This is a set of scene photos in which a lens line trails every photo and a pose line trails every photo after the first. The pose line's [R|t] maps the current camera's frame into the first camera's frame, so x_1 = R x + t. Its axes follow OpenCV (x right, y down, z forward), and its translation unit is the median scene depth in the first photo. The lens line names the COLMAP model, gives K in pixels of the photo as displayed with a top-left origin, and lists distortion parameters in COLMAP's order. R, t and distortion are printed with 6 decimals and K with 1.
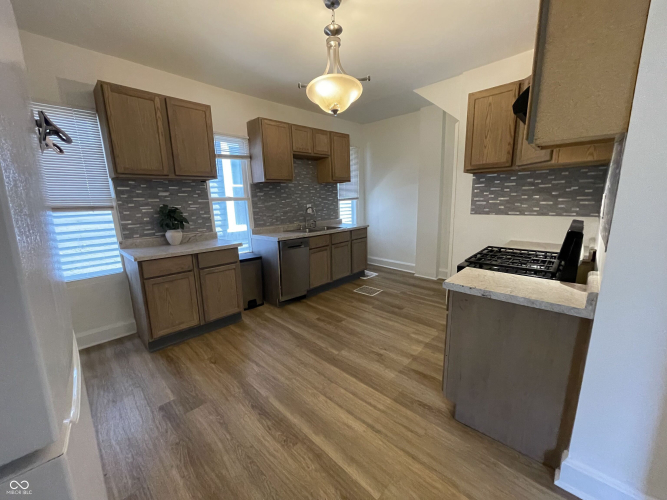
lens RADIAL K [[267.1, 0, 333.4], [0, 267.1, 249.8], [0, 0, 1]] dist [-0.001737, -0.000808]
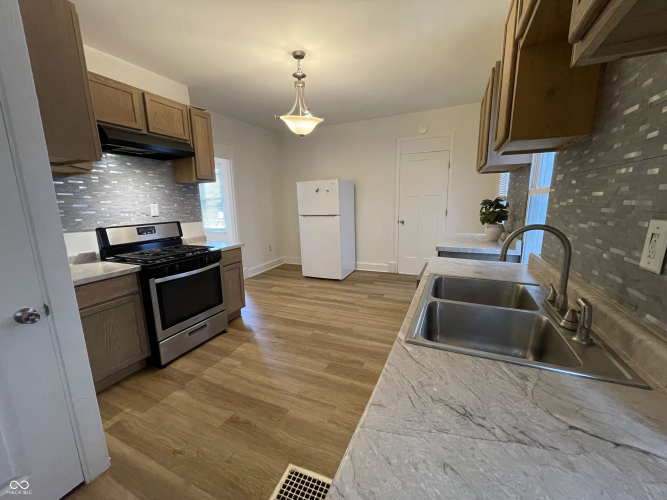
lens RADIAL K [[267.1, 0, 333.2], [0, 267.1, 250.2], [0, 0, 1]] dist [-0.001737, -0.000808]
pose [[-0.942510, 0.113225, -0.314411, 0.259537], [-0.010450, 0.930405, 0.366383, -0.366278], [0.334013, 0.348606, -0.875734, 1.889051]]
